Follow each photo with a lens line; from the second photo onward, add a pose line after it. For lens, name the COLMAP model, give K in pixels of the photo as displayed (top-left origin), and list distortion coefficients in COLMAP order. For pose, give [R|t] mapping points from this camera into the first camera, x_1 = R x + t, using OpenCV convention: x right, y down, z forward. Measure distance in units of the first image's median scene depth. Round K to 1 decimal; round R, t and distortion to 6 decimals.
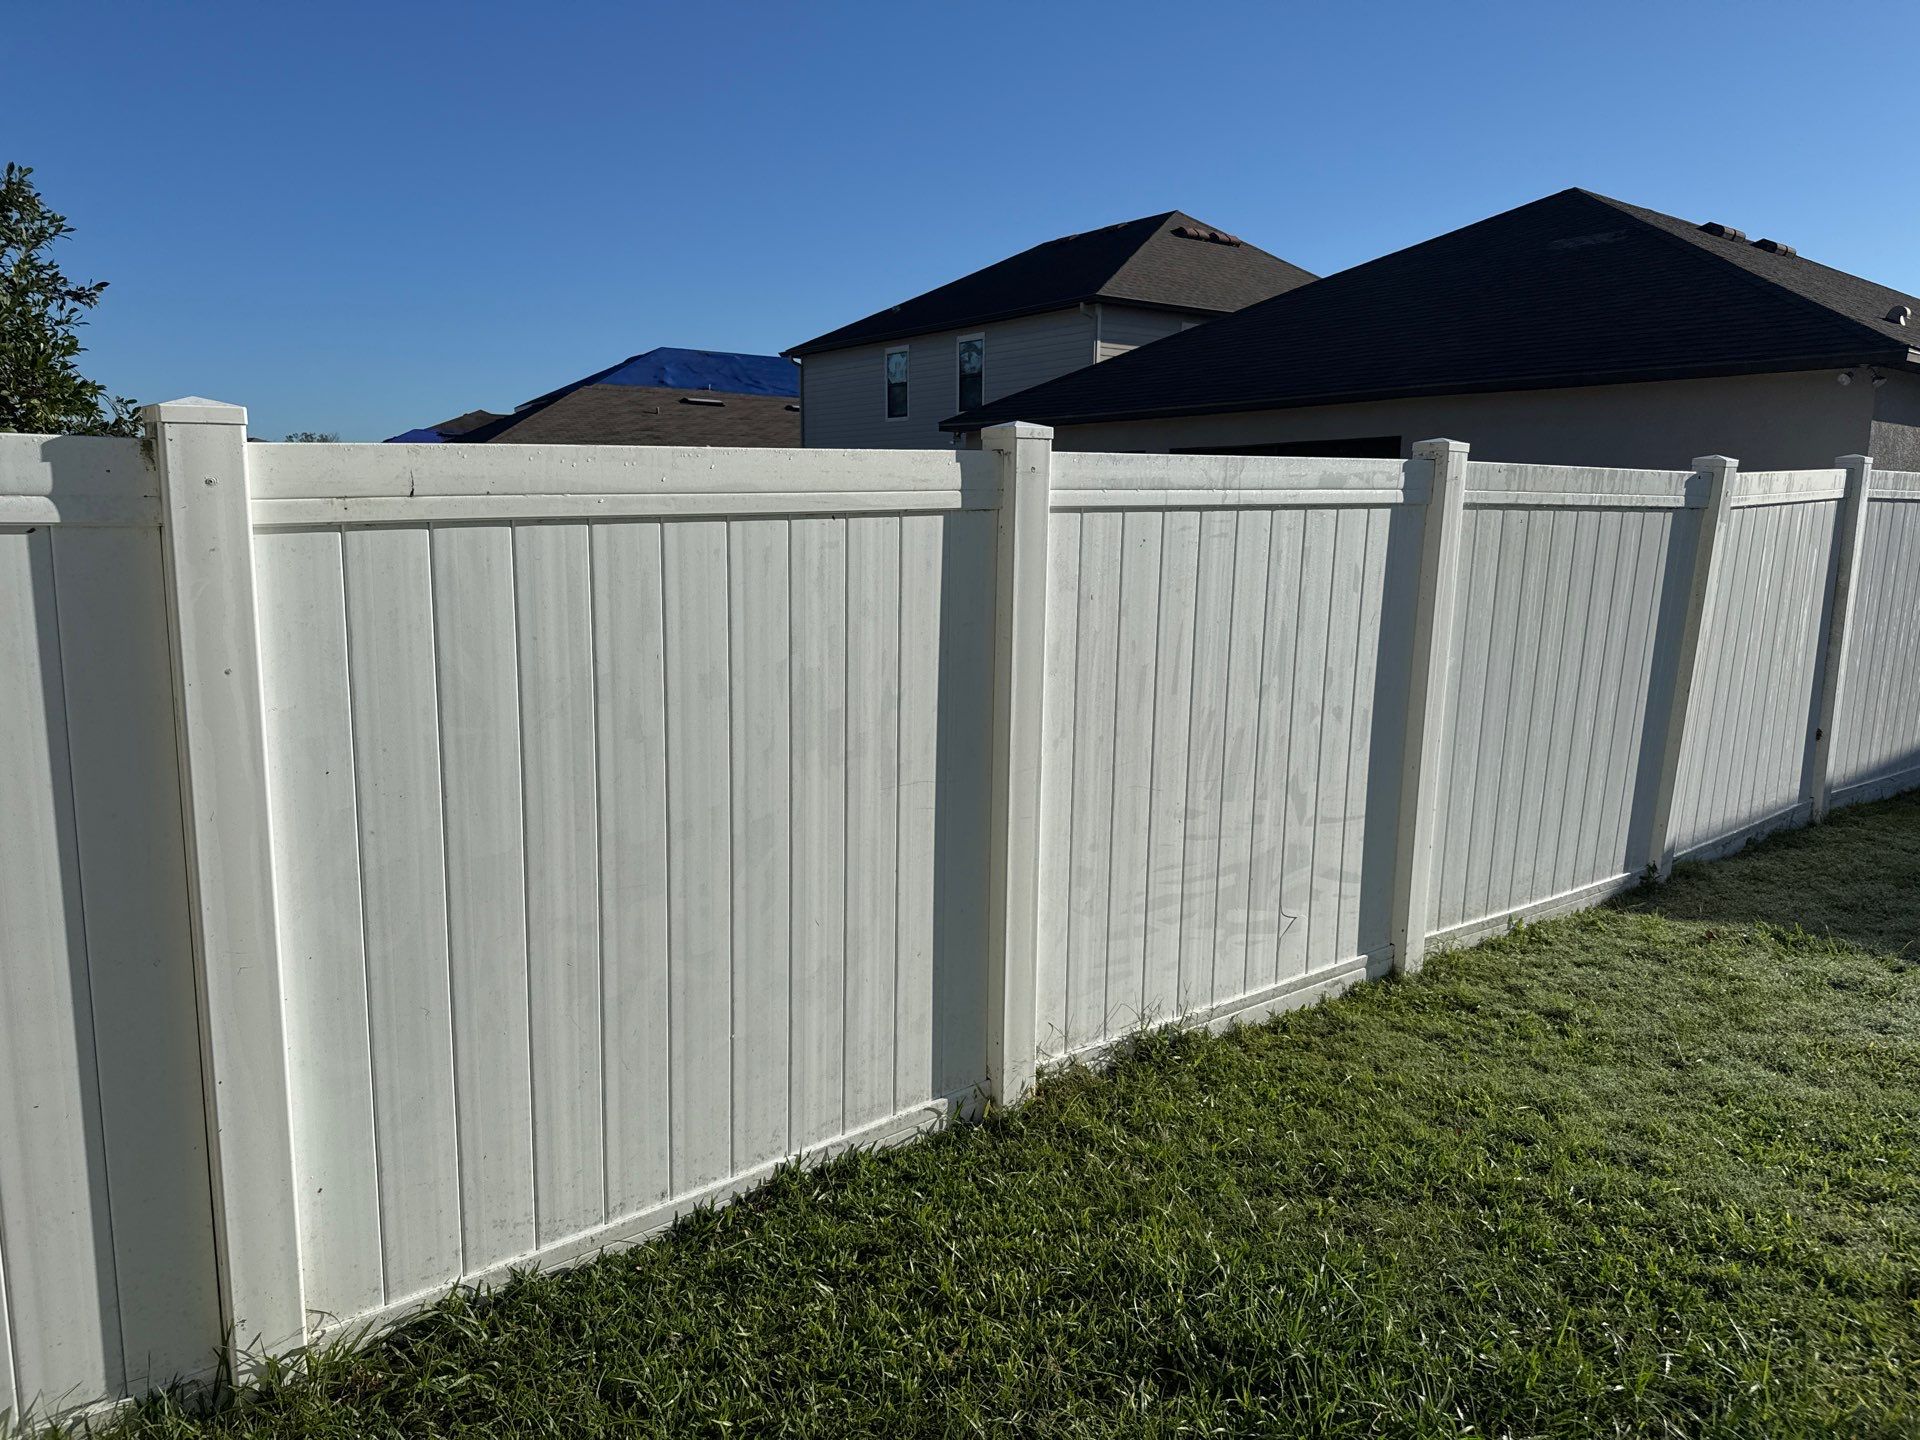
lens RADIAL K [[1362.4, 0, 979.8], [0, 1362.4, 709.7], [0, 0, 1]] dist [0.025509, -0.033645]
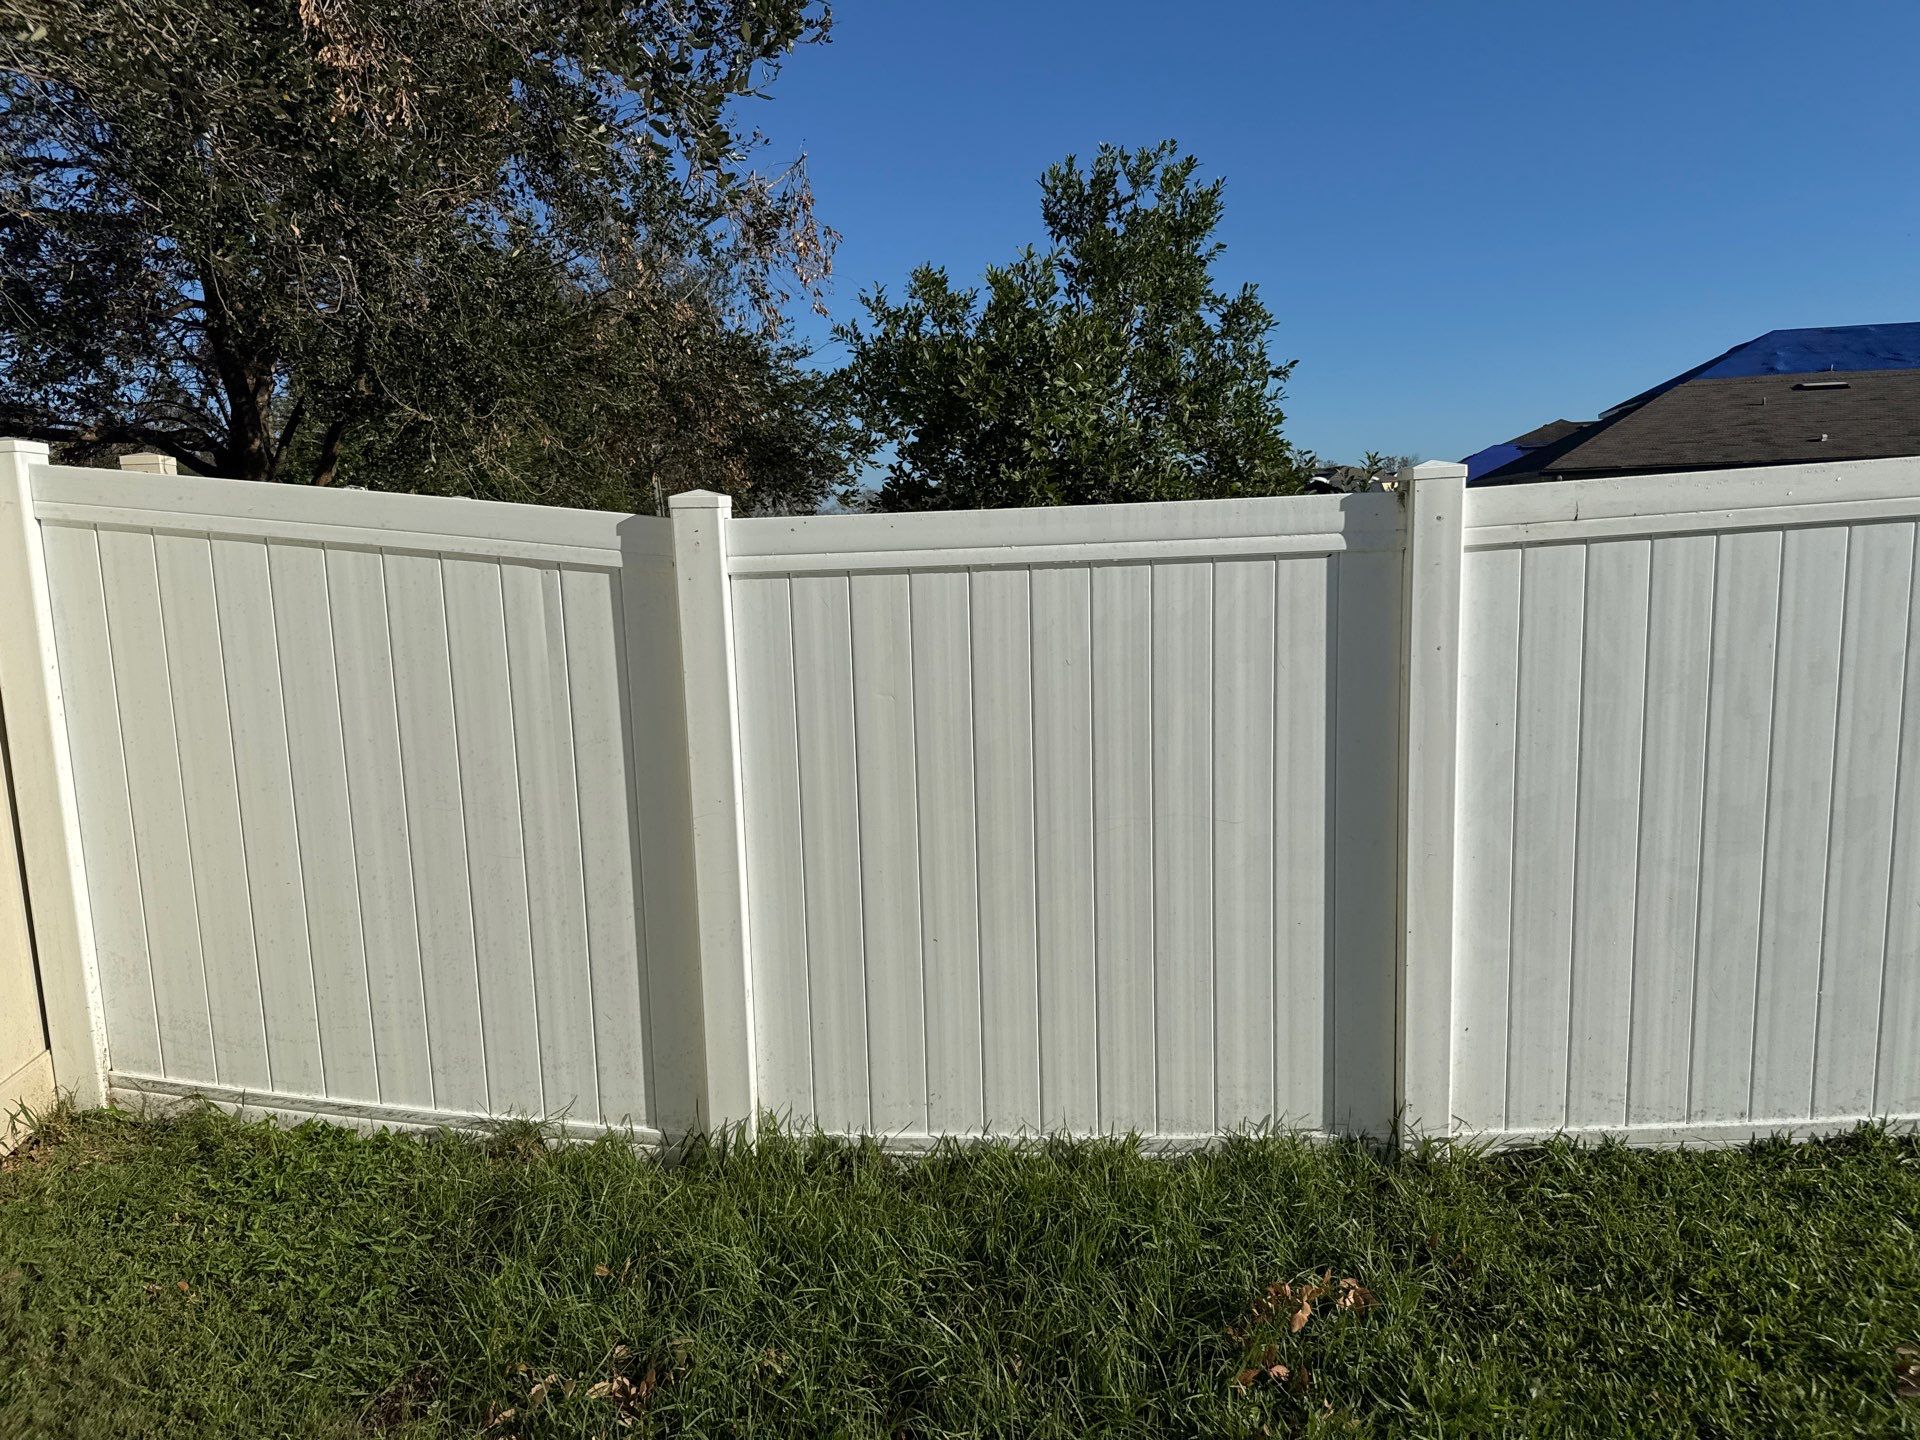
lens RADIAL K [[1362.4, 0, 958.8], [0, 1362.4, 737.3], [0, 0, 1]] dist [0.025509, -0.033645]
pose [[0.730625, 0.058993, -0.680226, 0.056242], [-0.051792, 0.998179, 0.030938, 0.037937], [0.680812, 0.012626, 0.732349, -0.321010]]
